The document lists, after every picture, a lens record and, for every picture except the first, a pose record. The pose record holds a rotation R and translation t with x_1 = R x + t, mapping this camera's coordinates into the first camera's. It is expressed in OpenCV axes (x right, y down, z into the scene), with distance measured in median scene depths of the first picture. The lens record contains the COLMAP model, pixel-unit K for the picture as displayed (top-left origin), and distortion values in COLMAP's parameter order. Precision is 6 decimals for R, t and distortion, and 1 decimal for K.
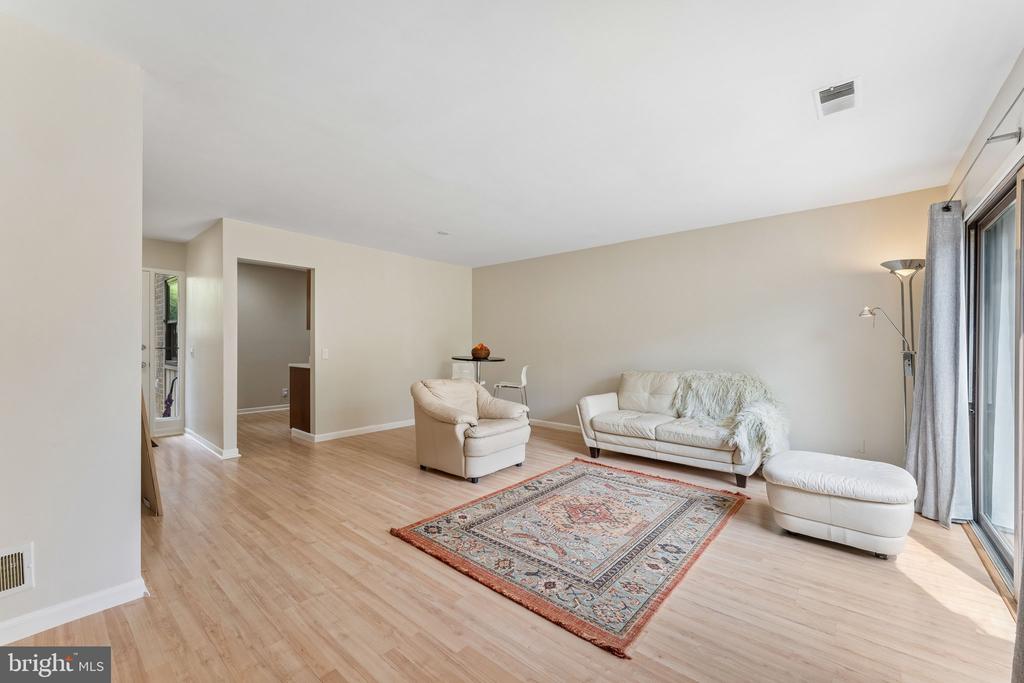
lens RADIAL K [[408.7, 0, 507.7], [0, 408.7, 345.2], [0, 0, 1]] dist [-0.000928, -0.000202]
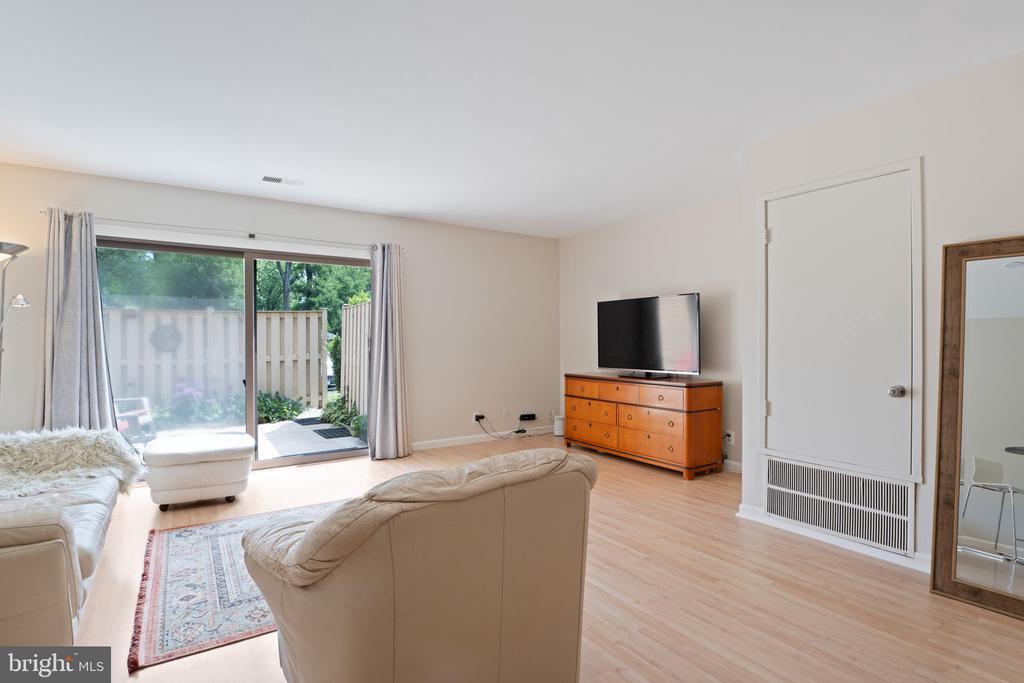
lens RADIAL K [[495.6, 0, 512.0], [0, 495.6, 341.5], [0, 0, 1]] dist [-0.030814, -0.000507]
pose [[-0.966740, -0.000036, 0.255761, -0.403378], [0.000765, 0.999995, 0.003032, -0.002061], [-0.255760, 0.003127, -0.966735, 2.068905]]
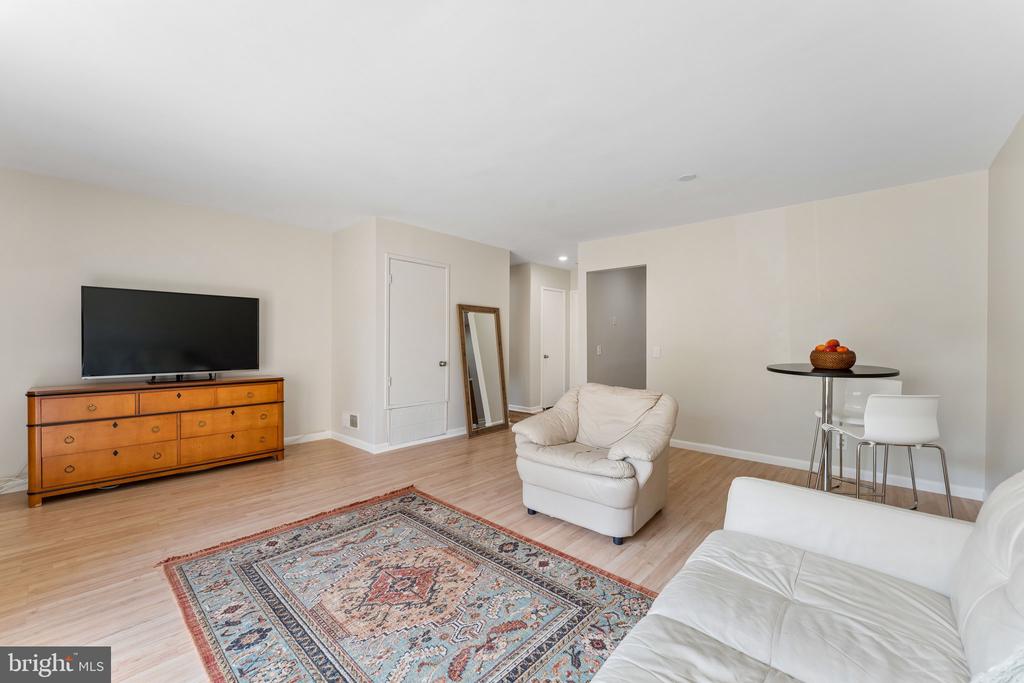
lens RADIAL K [[408.7, 0, 507.7], [0, 408.7, 345.2], [0, 0, 1]] dist [-0.000928, -0.000202]
pose [[-0.027830, 0.006199, -0.999593, 0.948267], [-0.005411, 0.999965, 0.006352, 0.003053], [0.999598, 0.005586, -0.027795, 1.287554]]
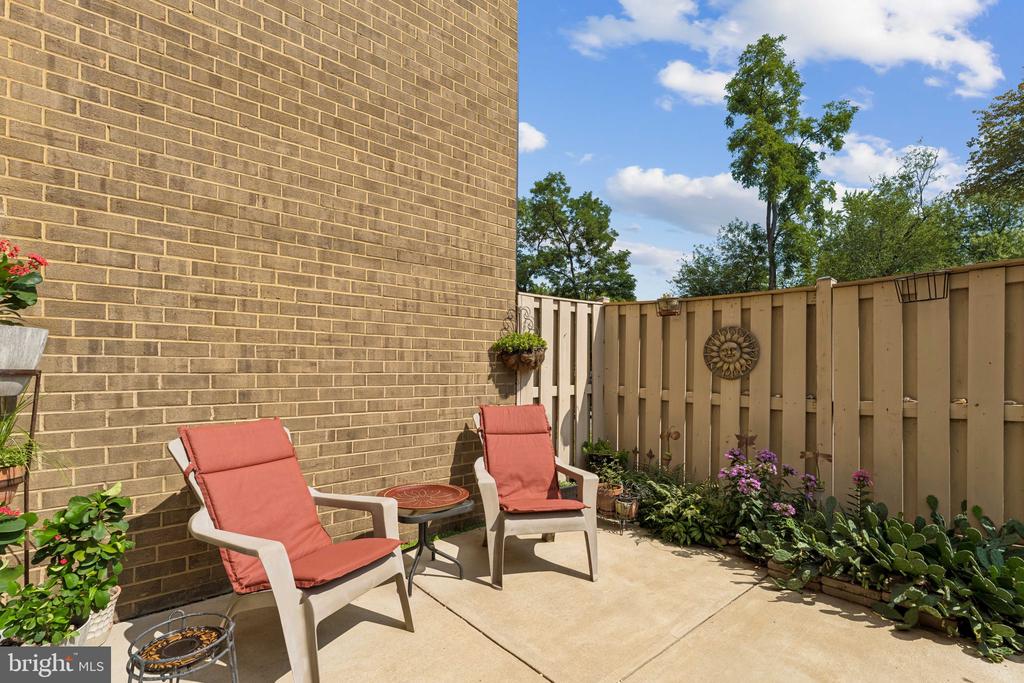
lens RADIAL K [[454.9, 0, 509.2], [0, 454.9, 362.4], [0, 0, 1]] dist [-0.002098, -0.000443]
pose [[0.143846, 0.008778, 0.989561, 0.889695], [-0.006668, 0.999947, -0.007900, 0.031618], [-0.989578, -0.005462, 0.143897, 0.254794]]
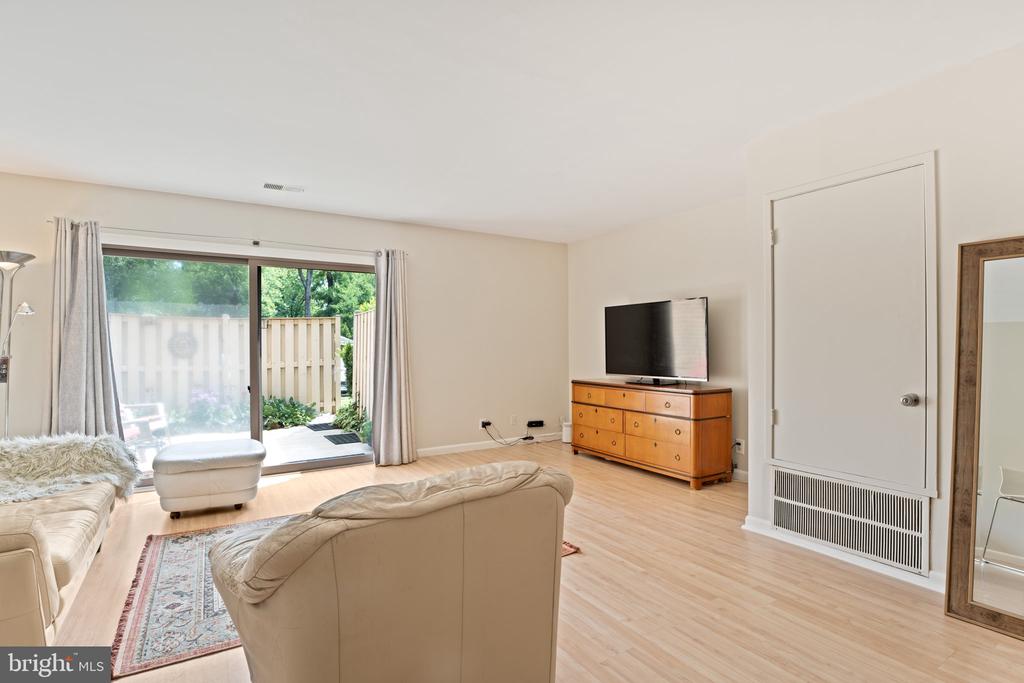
lens RADIAL K [[493.0, 0, 512.1], [0, 493.0, 347.3], [0, 0, 1]] dist [-0.032028, 0.000448]
pose [[-0.955933, 0.001788, 0.293581, -0.448642], [0.002819, 0.999991, 0.003089, -0.002907], [-0.293573, 0.003780, -0.955929, 2.022335]]
